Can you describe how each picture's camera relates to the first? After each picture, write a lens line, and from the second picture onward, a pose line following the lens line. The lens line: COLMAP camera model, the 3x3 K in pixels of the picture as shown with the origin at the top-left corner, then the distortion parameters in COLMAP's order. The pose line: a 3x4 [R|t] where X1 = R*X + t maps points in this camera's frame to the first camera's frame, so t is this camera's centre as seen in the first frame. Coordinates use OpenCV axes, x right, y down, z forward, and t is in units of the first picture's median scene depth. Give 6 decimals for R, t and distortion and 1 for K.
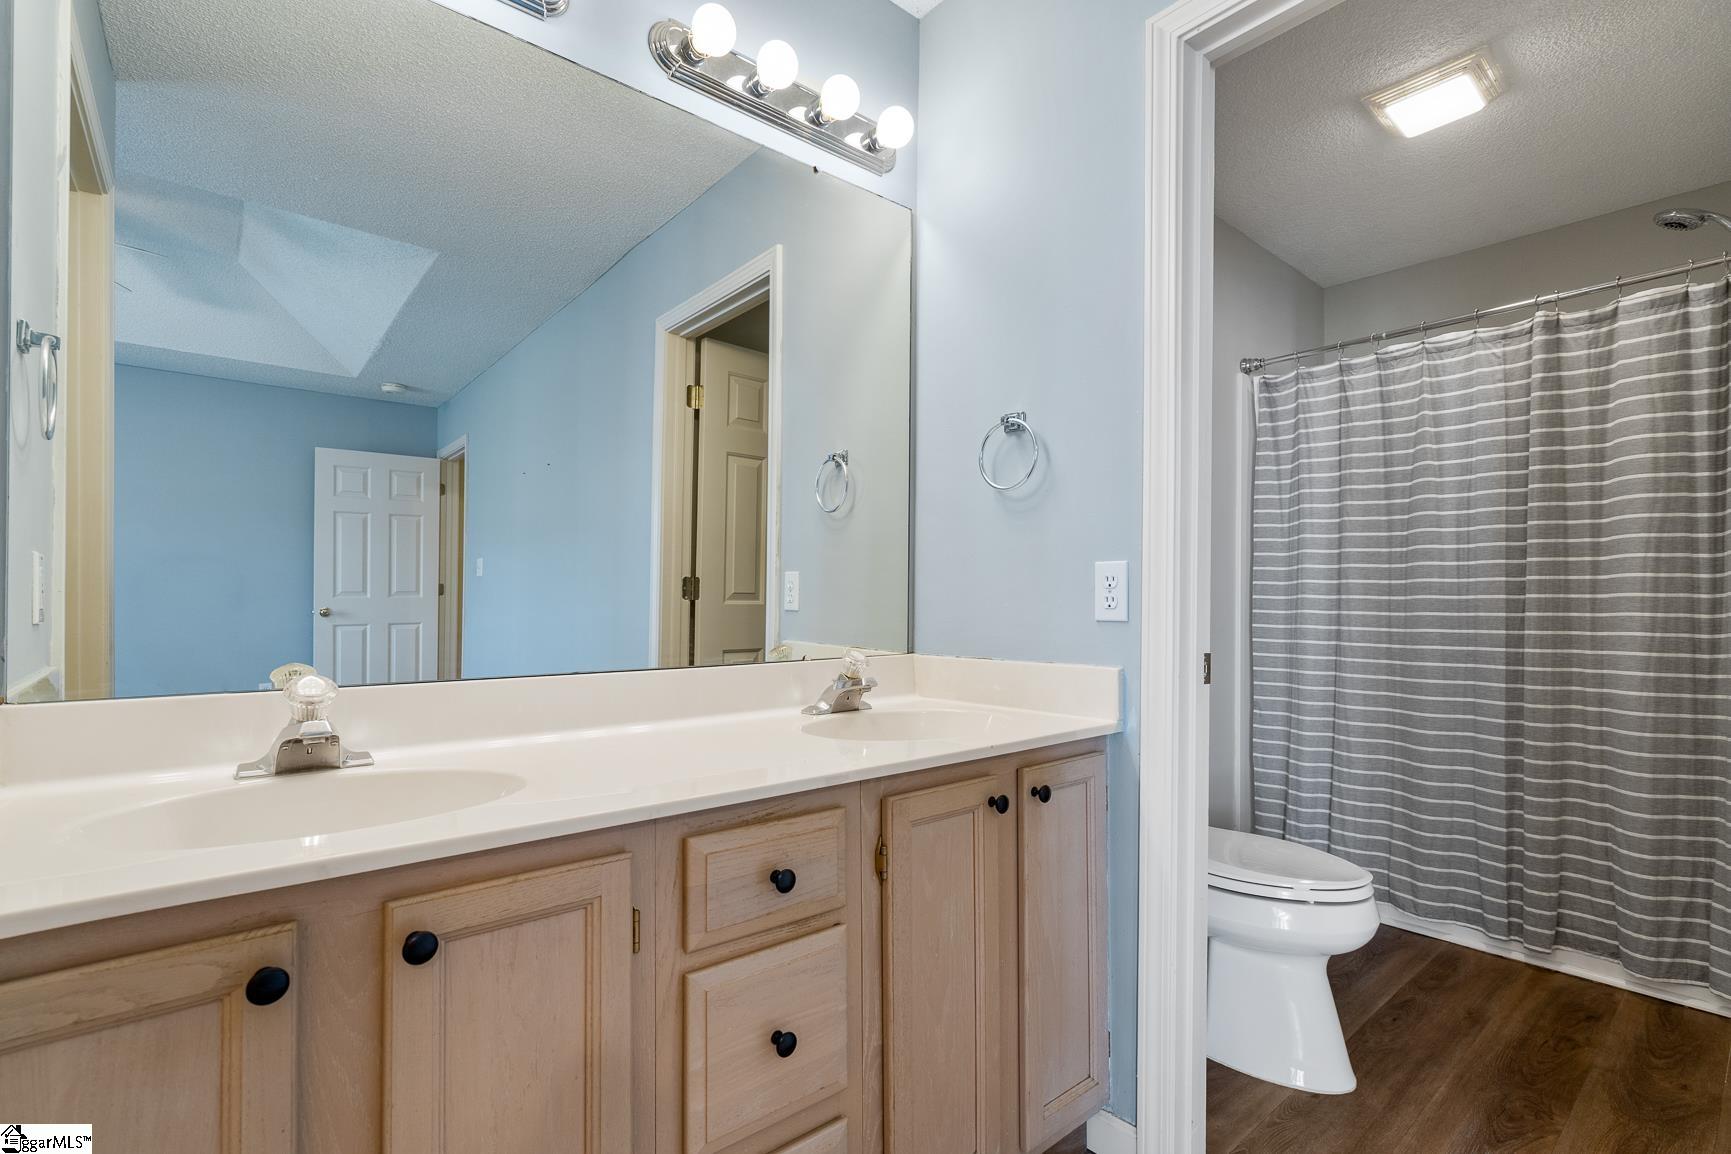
lens RADIAL K [[791.1, 0, 866.0], [0, 791.1, 602.9], [0, 0, 1]] dist [-0.003176, 0.000319]
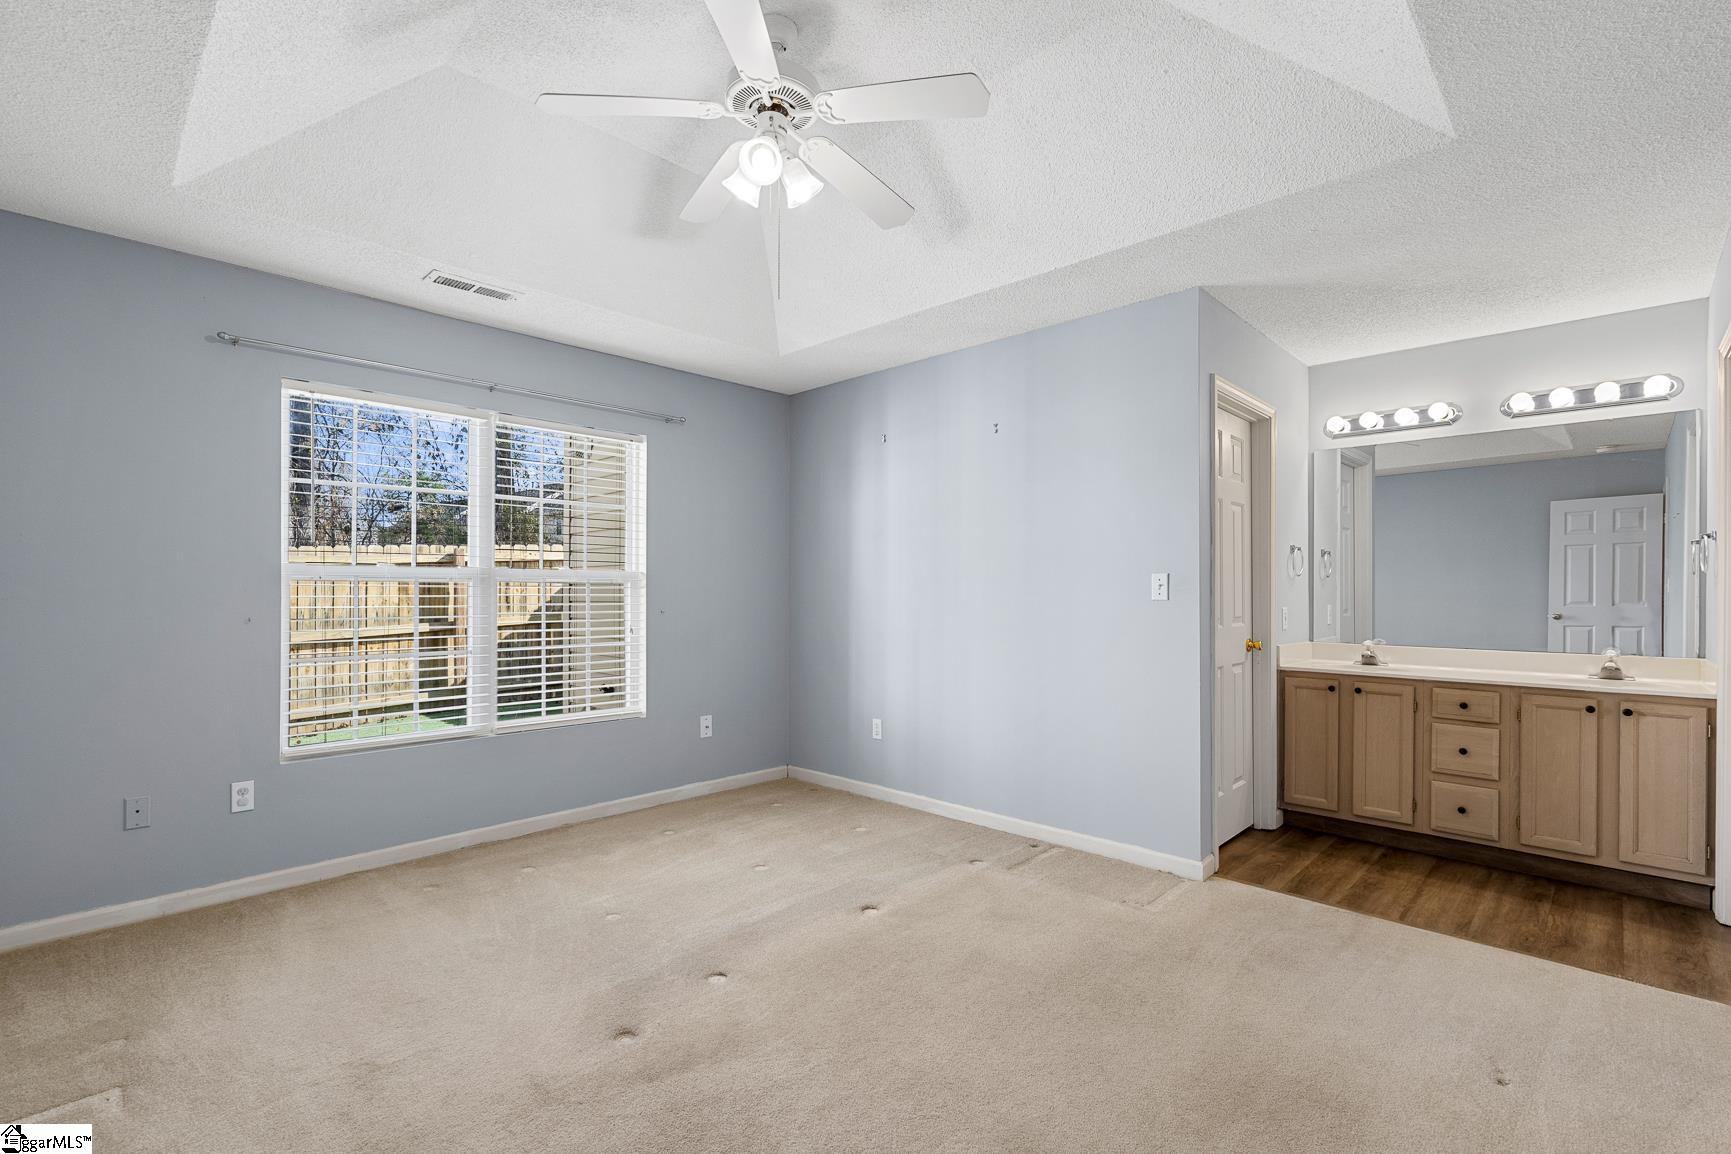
lens RADIAL K [[791.1, 0, 866.0], [0, 791.1, 602.9], [0, 0, 1]] dist [-0.003176, 0.000319]
pose [[0.105903, 0.012646, -0.994296, 2.730146], [-0.001131, 0.999920, 0.012597, -0.132036], [0.994376, -0.000210, 0.105909, -1.780918]]
